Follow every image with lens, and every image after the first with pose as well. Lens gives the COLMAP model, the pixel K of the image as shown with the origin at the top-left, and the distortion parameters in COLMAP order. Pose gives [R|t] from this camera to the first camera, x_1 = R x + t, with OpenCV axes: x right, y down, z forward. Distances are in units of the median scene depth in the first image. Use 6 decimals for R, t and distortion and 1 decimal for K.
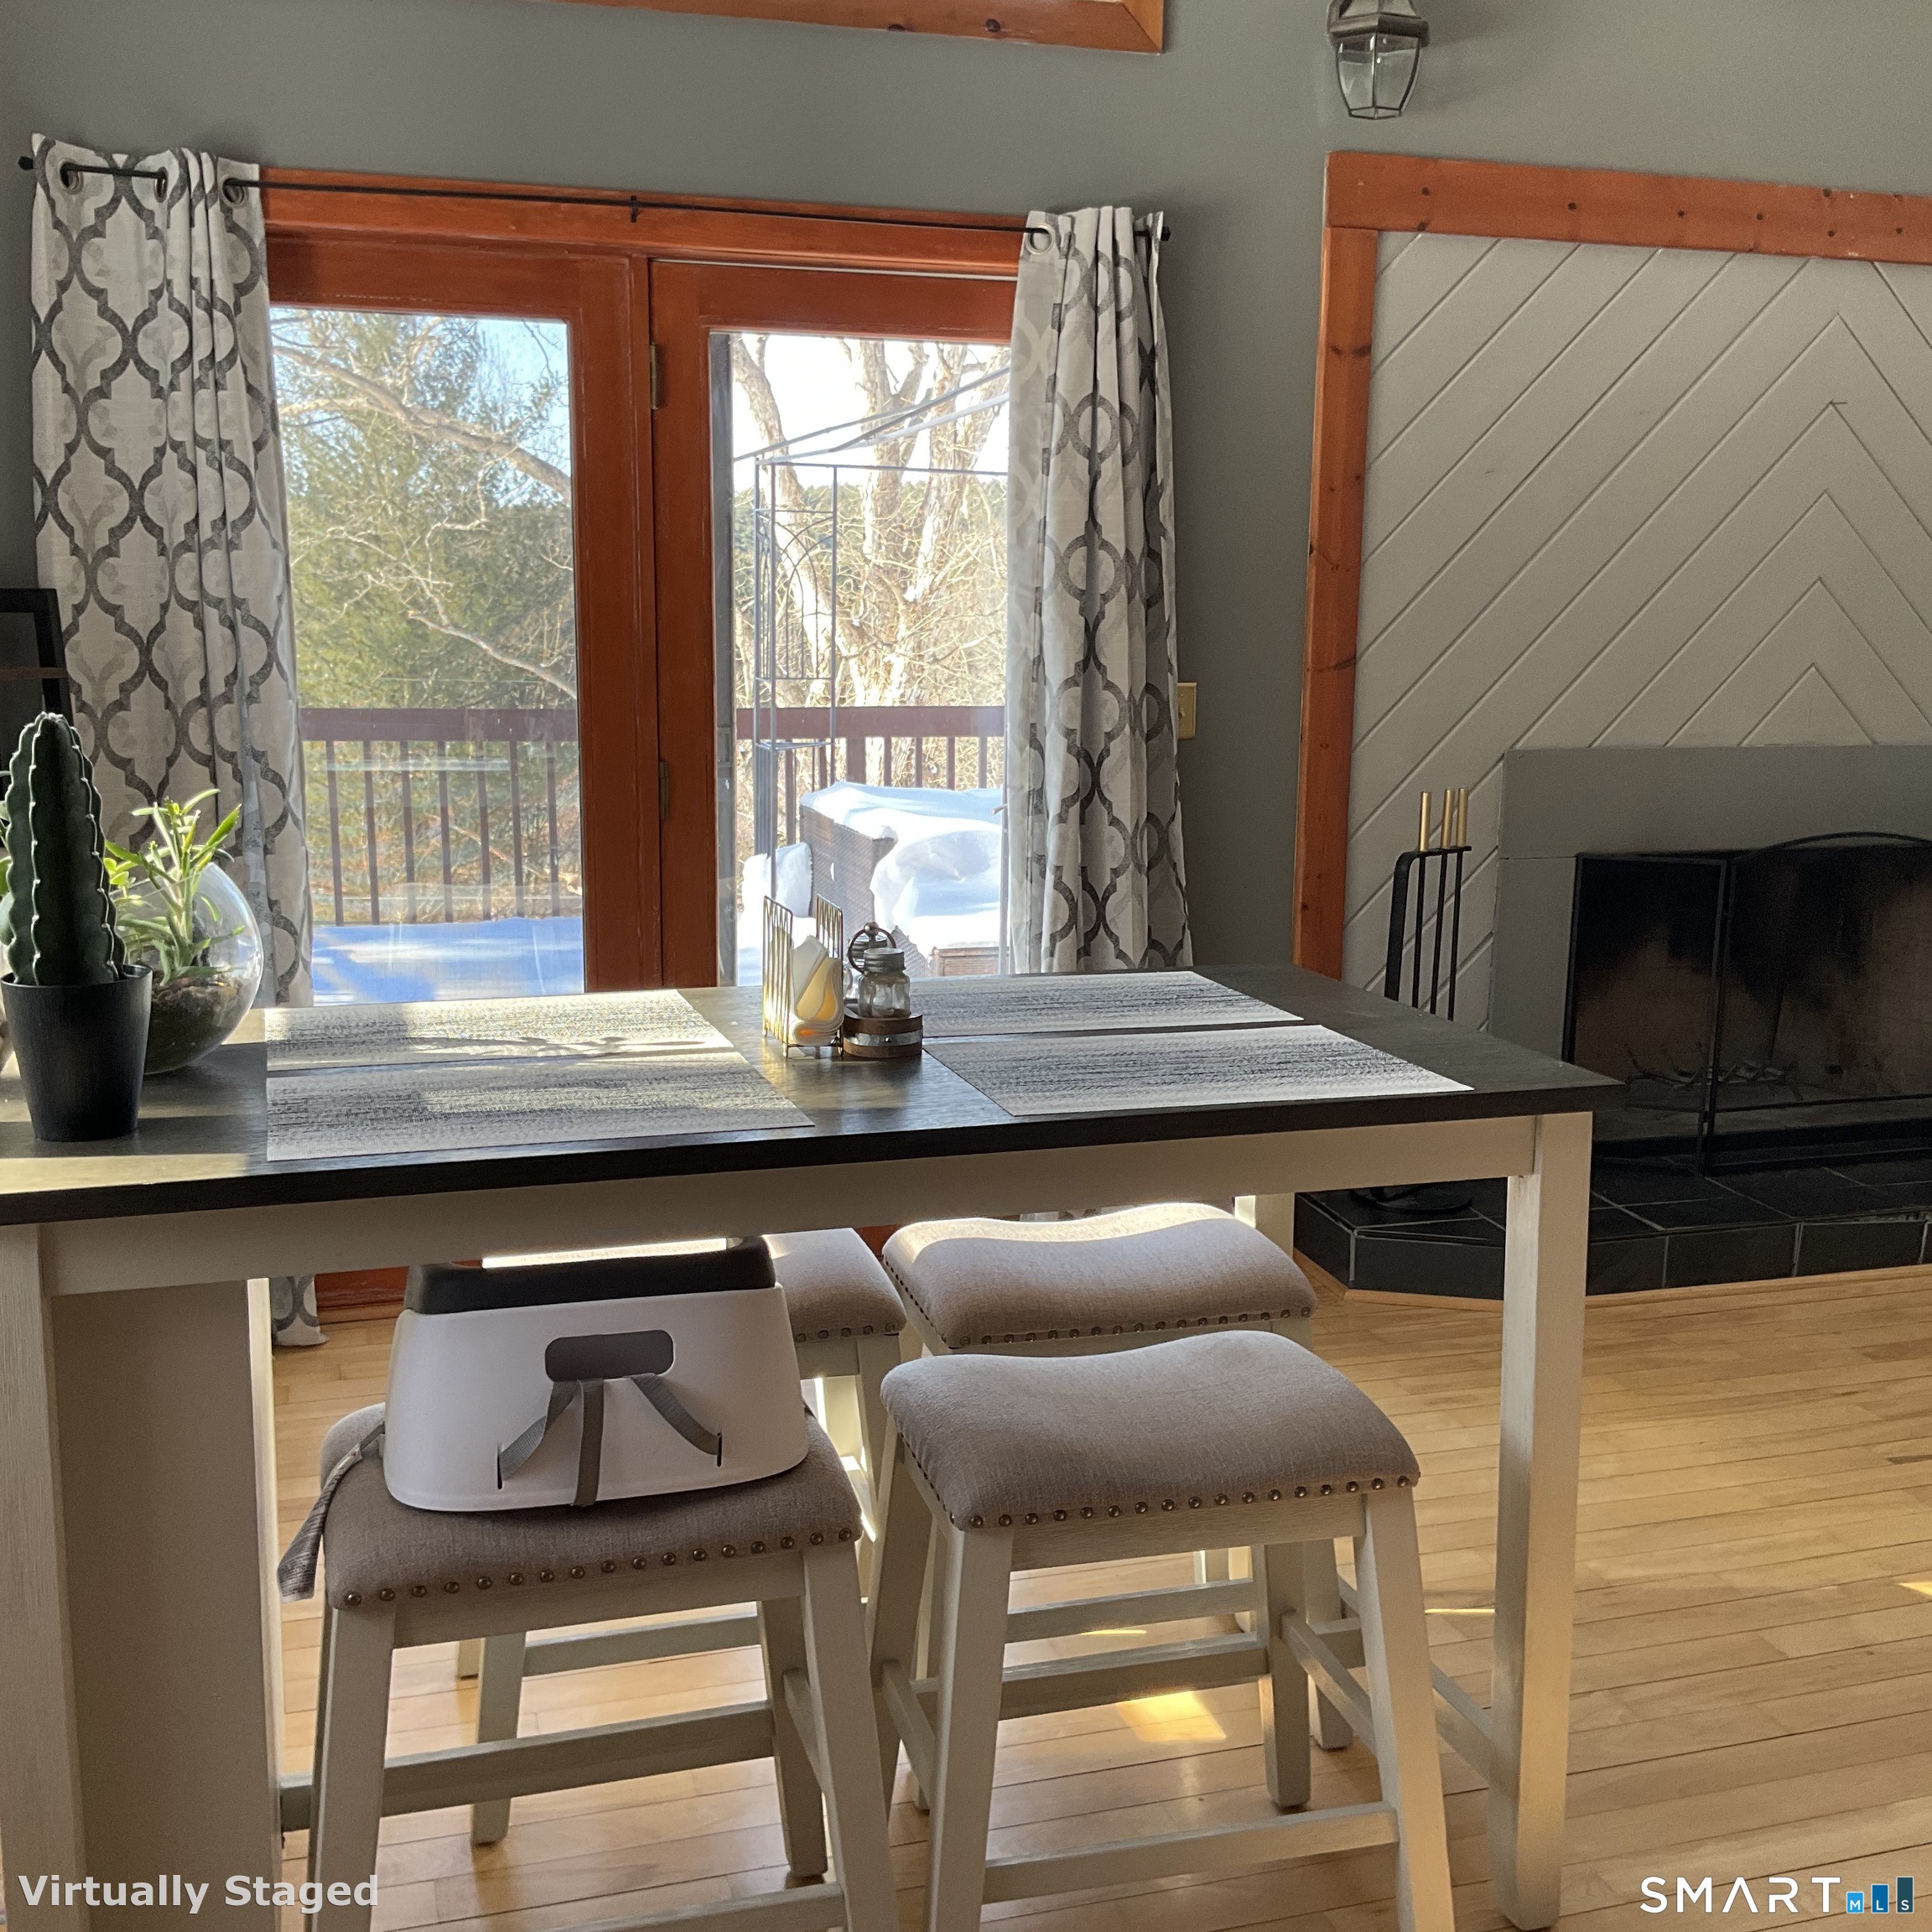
lens RADIAL K [[2143.8, 0, 978.7], [0, 2143.8, 958.7], [0, 0, 1]] dist [0.056219, 0.000000]
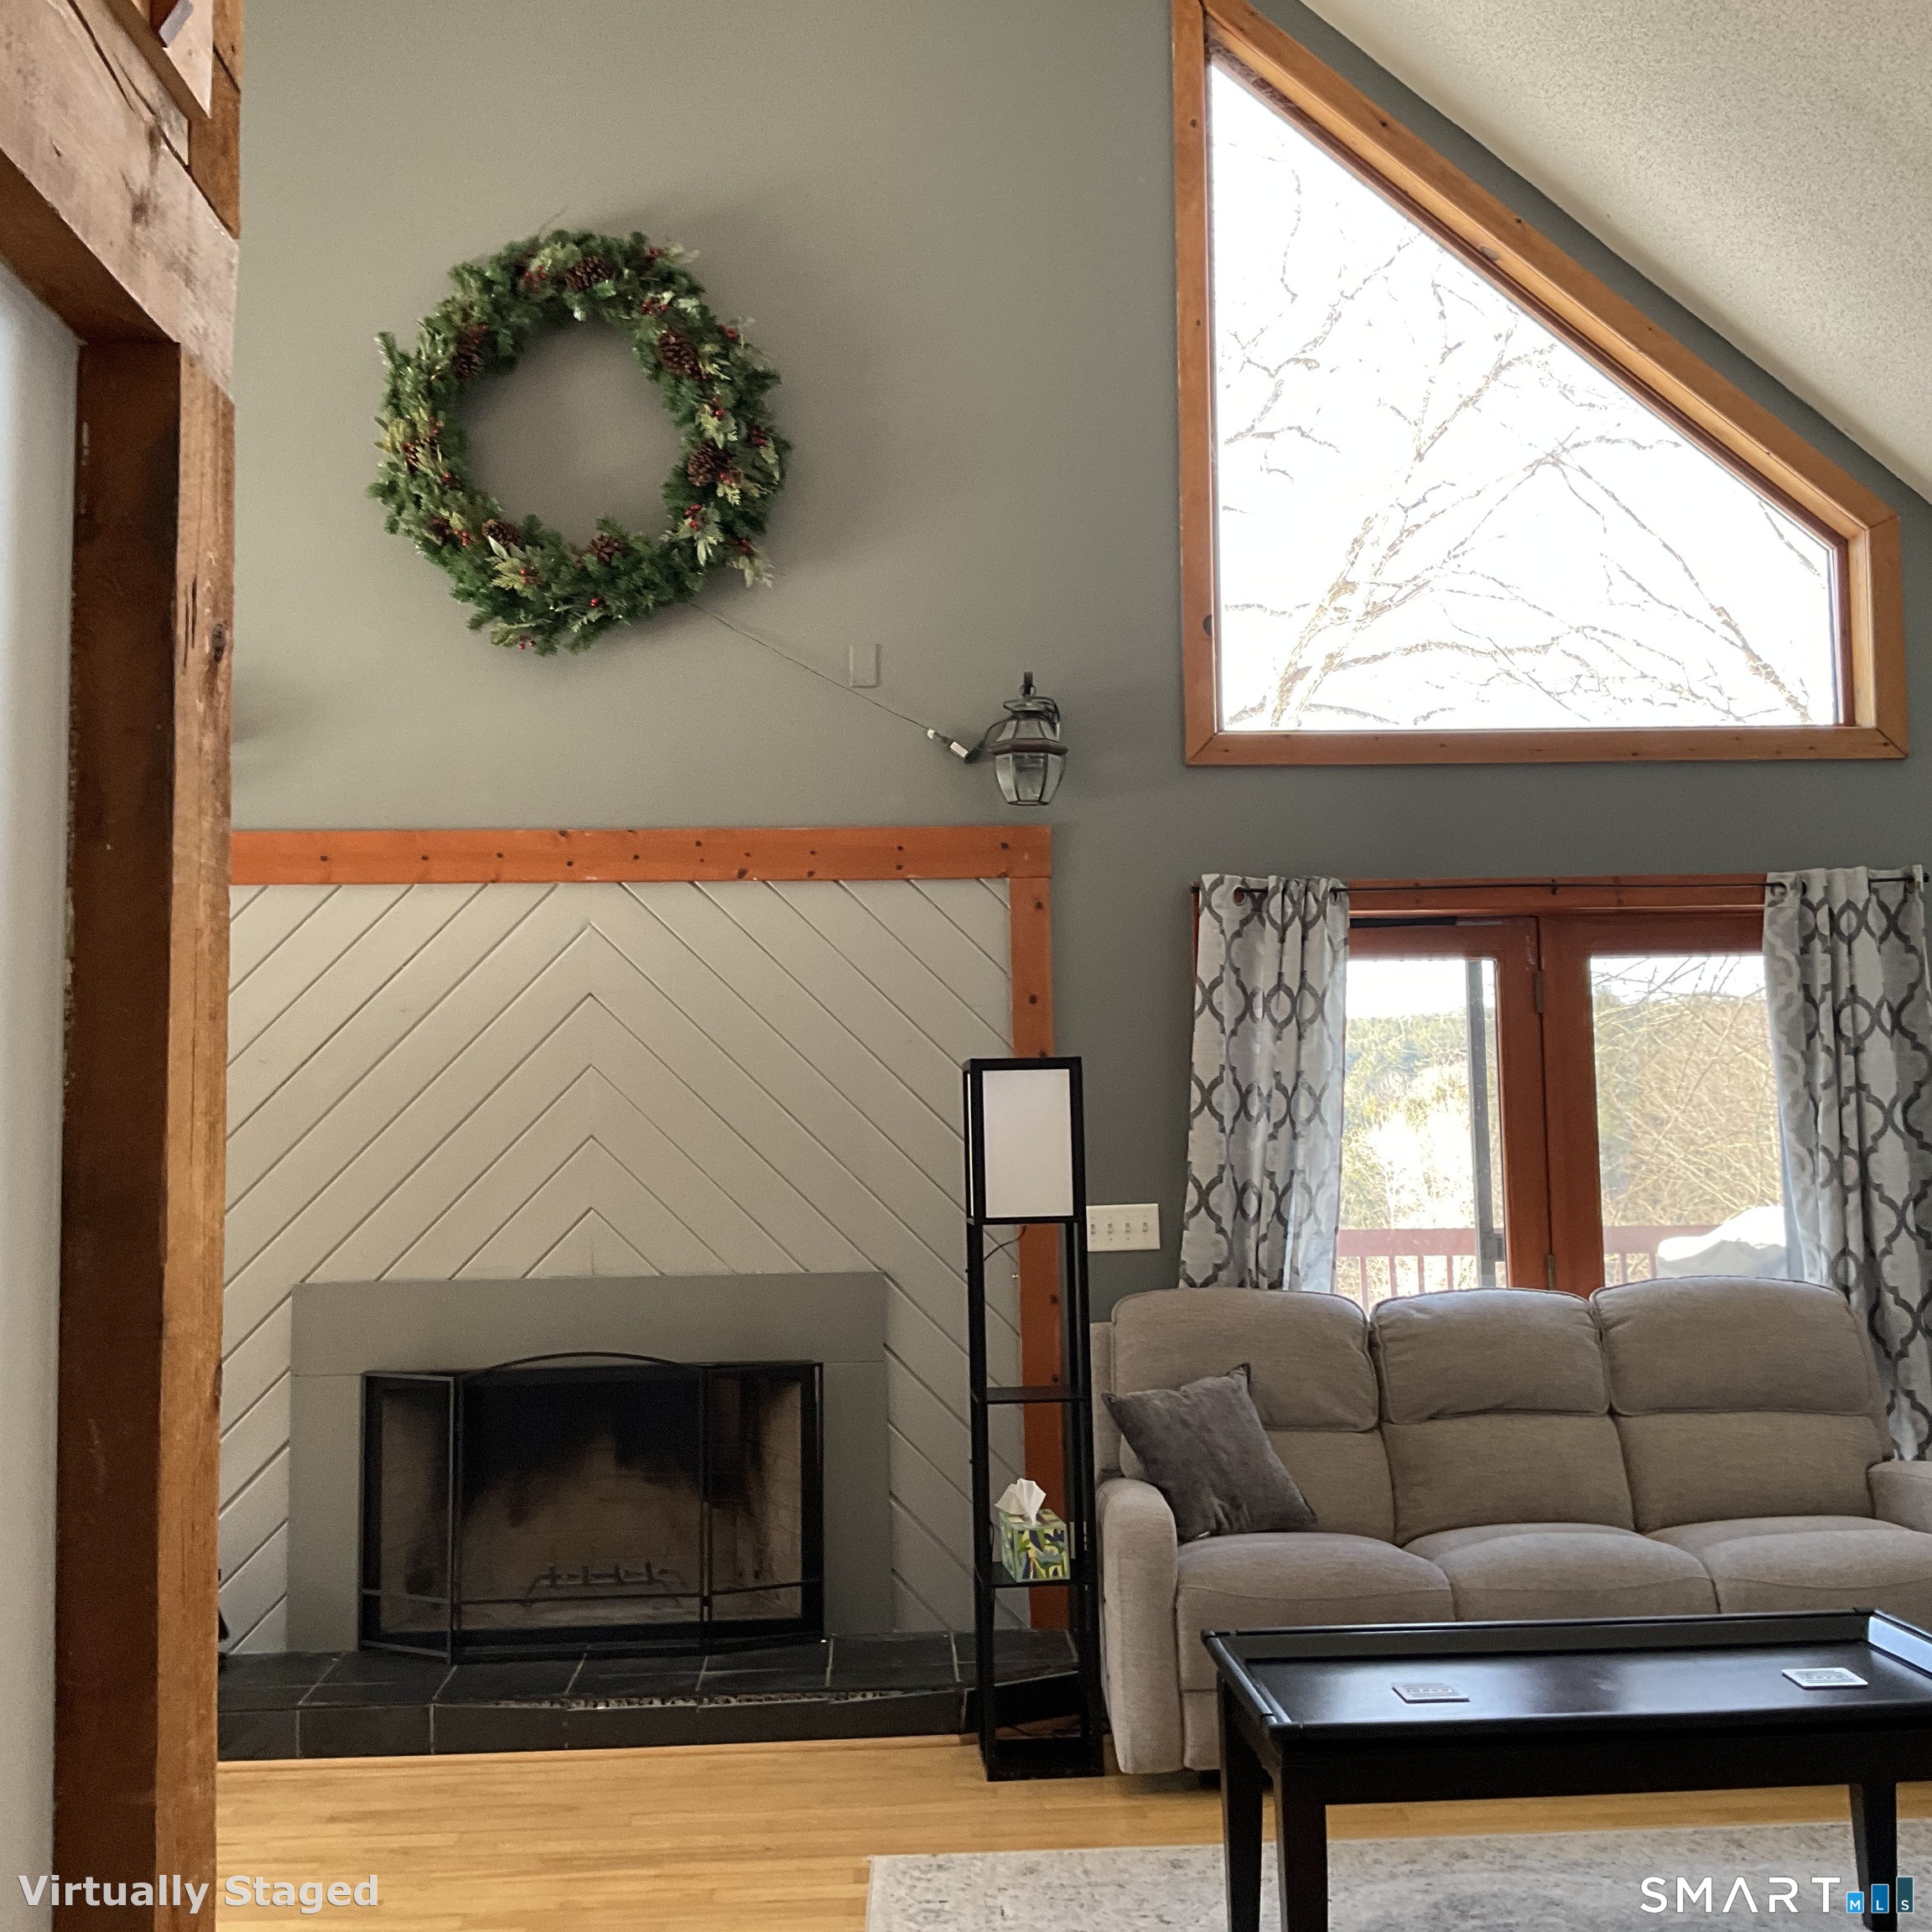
lens RADIAL K [[2143.8, 0, 962.2], [0, 2143.8, 949.5], [0, 0, 1]] dist [0.056219, 0.000000]
pose [[0.964444, -0.047411, -0.260001, 0.922045], [-0.017139, 0.970486, -0.240546, 0.005869], [0.263732, 0.236449, 0.935167, -0.077736]]
